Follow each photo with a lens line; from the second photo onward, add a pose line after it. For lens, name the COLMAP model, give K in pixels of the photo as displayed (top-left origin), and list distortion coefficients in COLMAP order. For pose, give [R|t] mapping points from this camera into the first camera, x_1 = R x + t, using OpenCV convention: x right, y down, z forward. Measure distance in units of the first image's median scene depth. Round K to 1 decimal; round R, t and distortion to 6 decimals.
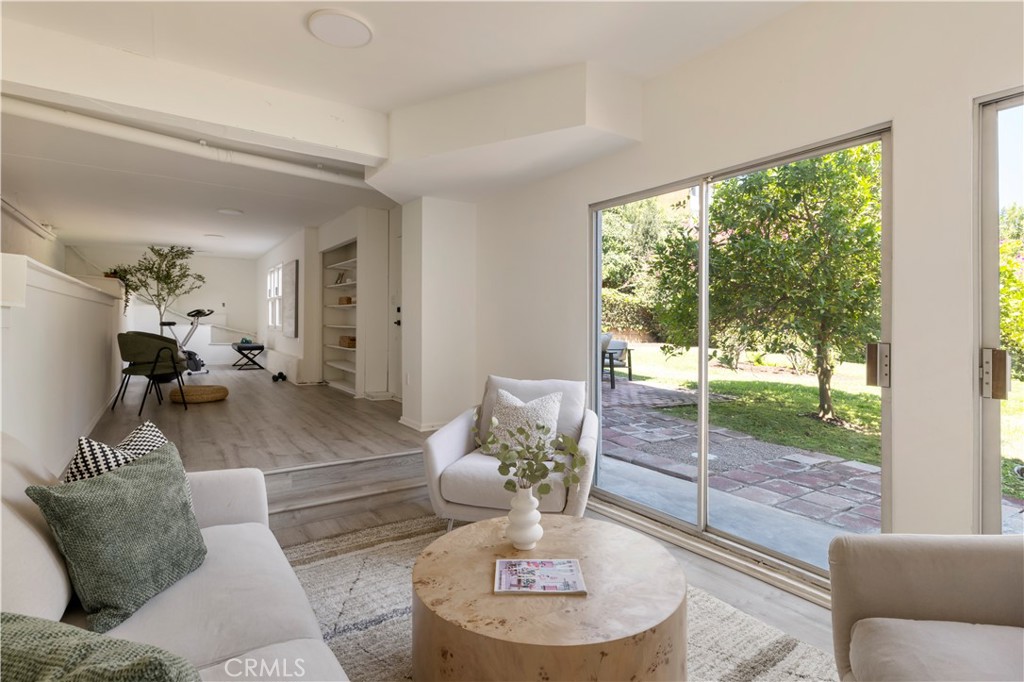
lens RADIAL K [[500.7, 0, 514.9], [0, 500.7, 330.3], [0, 0, 1]] dist [0.002739, 0.000092]
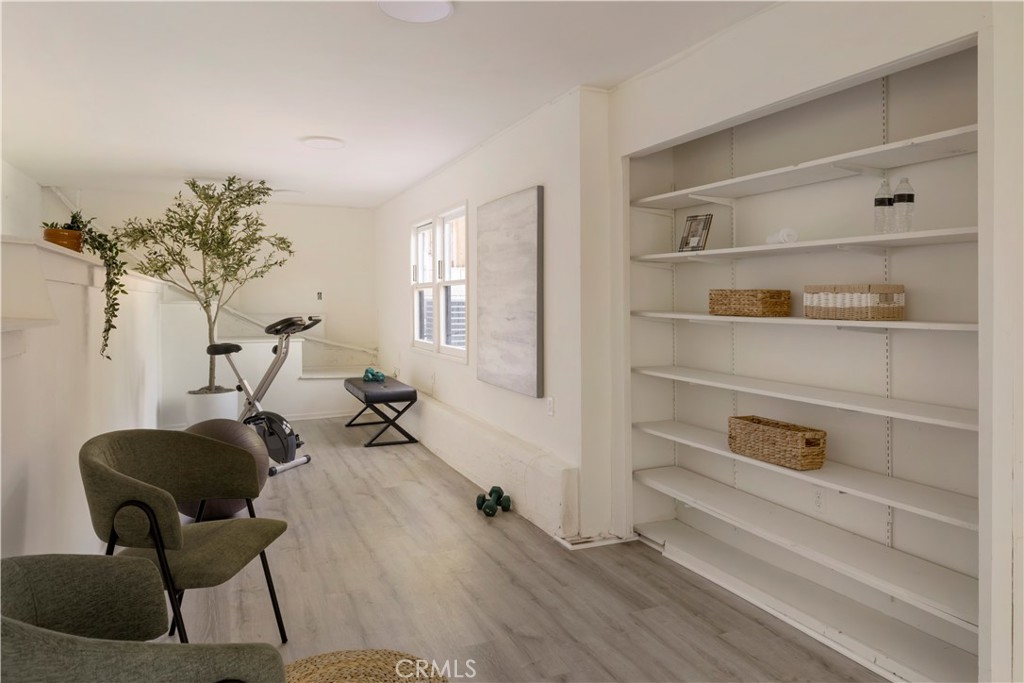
lens RADIAL K [[622.7, 0, 504.0], [0, 622.7, 317.9], [0, 0, 1]] dist [-0.003292, 0.000010]
pose [[0.983900, -0.000756, -0.178719, -0.326075], [0.003150, 0.999909, 0.013110, -0.042282], [0.178692, -0.013461, 0.983813, 0.468391]]
